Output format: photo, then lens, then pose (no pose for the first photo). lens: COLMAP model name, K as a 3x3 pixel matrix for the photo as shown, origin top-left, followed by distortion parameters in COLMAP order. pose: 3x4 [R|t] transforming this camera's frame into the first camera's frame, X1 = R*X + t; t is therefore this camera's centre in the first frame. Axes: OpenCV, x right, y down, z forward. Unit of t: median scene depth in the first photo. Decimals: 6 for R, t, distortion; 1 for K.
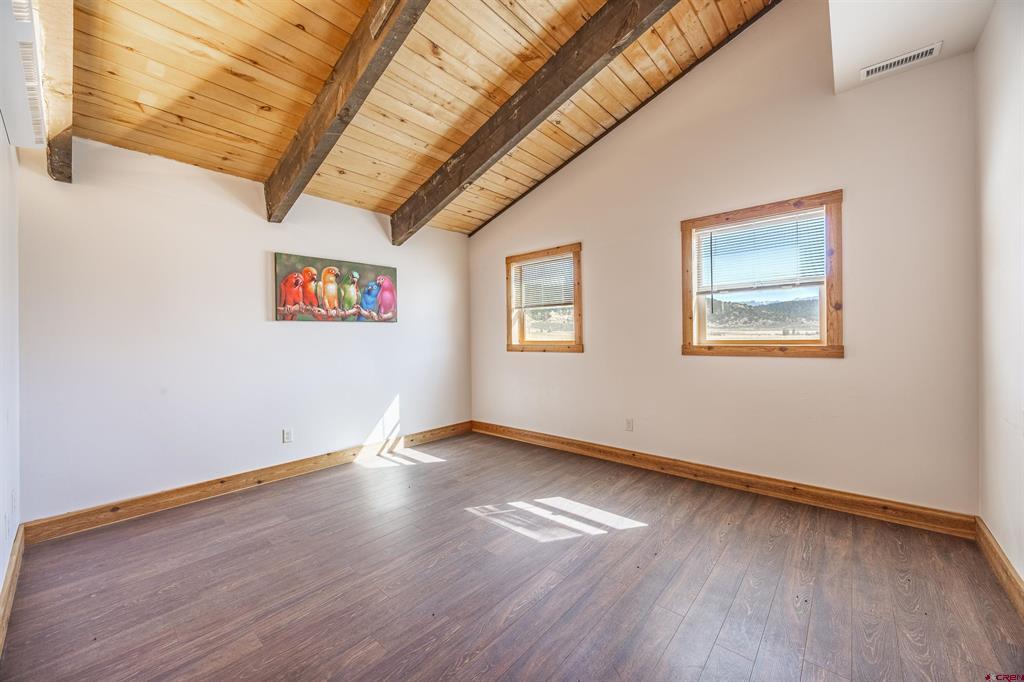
lens RADIAL K [[389.4, 0, 511.6], [0, 389.4, 336.9], [0, 0, 1]] dist [-0.000365, -0.000101]
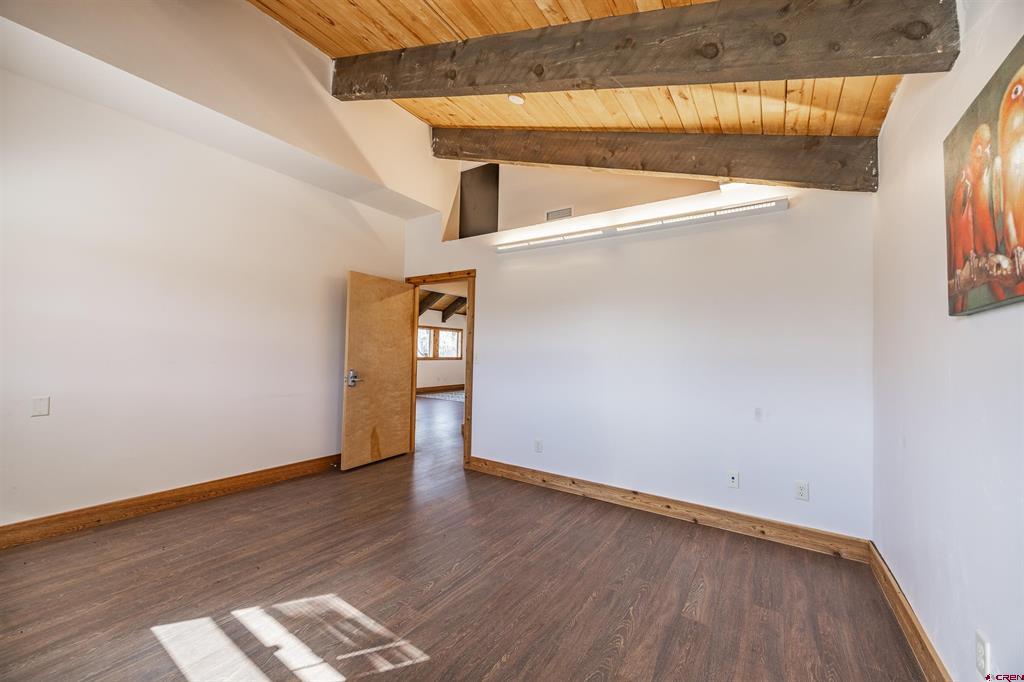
lens RADIAL K [[389.4, 0, 512.6], [0, 389.4, 337.8], [0, 0, 1]] dist [-0.000365, -0.000101]
pose [[-0.991812, -0.014631, -0.126867, -0.178531], [-0.009875, 0.999228, -0.038038, -0.001550], [0.127326, -0.036474, -0.991190, 1.760368]]
